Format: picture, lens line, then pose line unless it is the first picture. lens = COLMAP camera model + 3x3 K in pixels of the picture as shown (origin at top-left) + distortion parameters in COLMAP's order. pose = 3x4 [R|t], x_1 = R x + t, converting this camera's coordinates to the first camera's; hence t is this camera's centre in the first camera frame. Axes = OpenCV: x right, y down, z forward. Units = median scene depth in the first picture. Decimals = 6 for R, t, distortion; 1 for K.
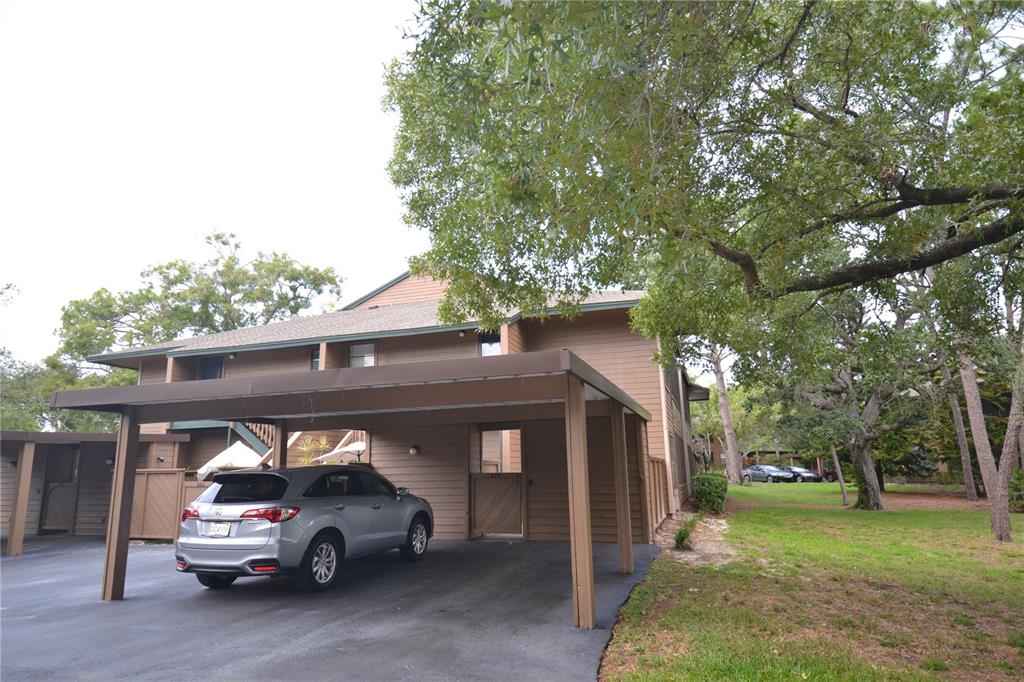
lens RADIAL K [[612.2, 0, 512.0], [0, 612.2, 341.0], [0, 0, 1]] dist [0.031439, -0.042539]
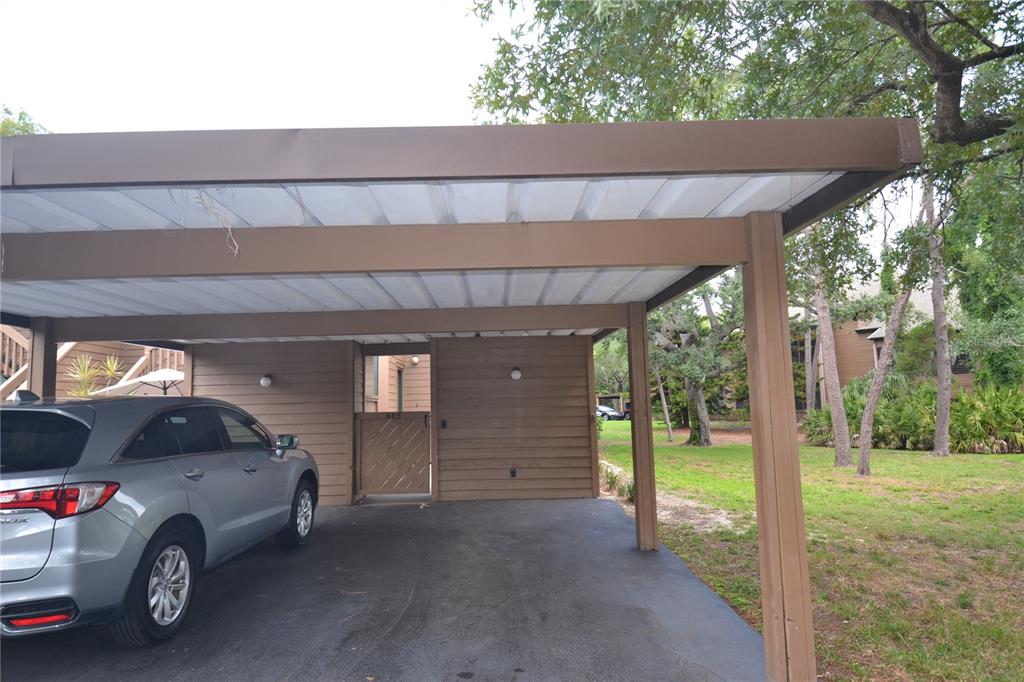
lens RADIAL K [[612.2, 0, 512.0], [0, 612.2, 341.0], [0, 0, 1]] dist [0.031439, -0.042539]
pose [[0.944533, 0.032070, 0.326847, -0.117060], [-0.062276, 0.994654, 0.082373, 0.056925], [-0.322458, -0.098159, 0.941481, 0.251368]]
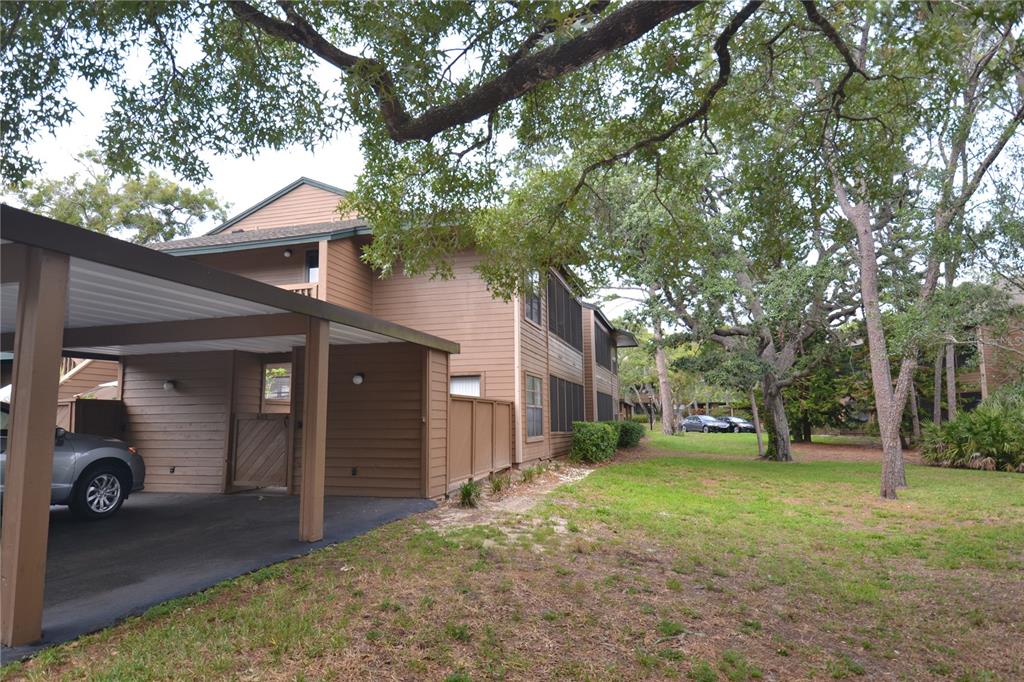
lens RADIAL K [[612.2, 0, 512.0], [0, 612.2, 341.0], [0, 0, 1]] dist [0.031439, -0.042539]
pose [[0.999163, 0.015650, 0.037802, 0.240335], [-0.018597, 0.996709, 0.078901, 0.043662], [-0.036443, -0.079537, 0.996166, 0.161937]]
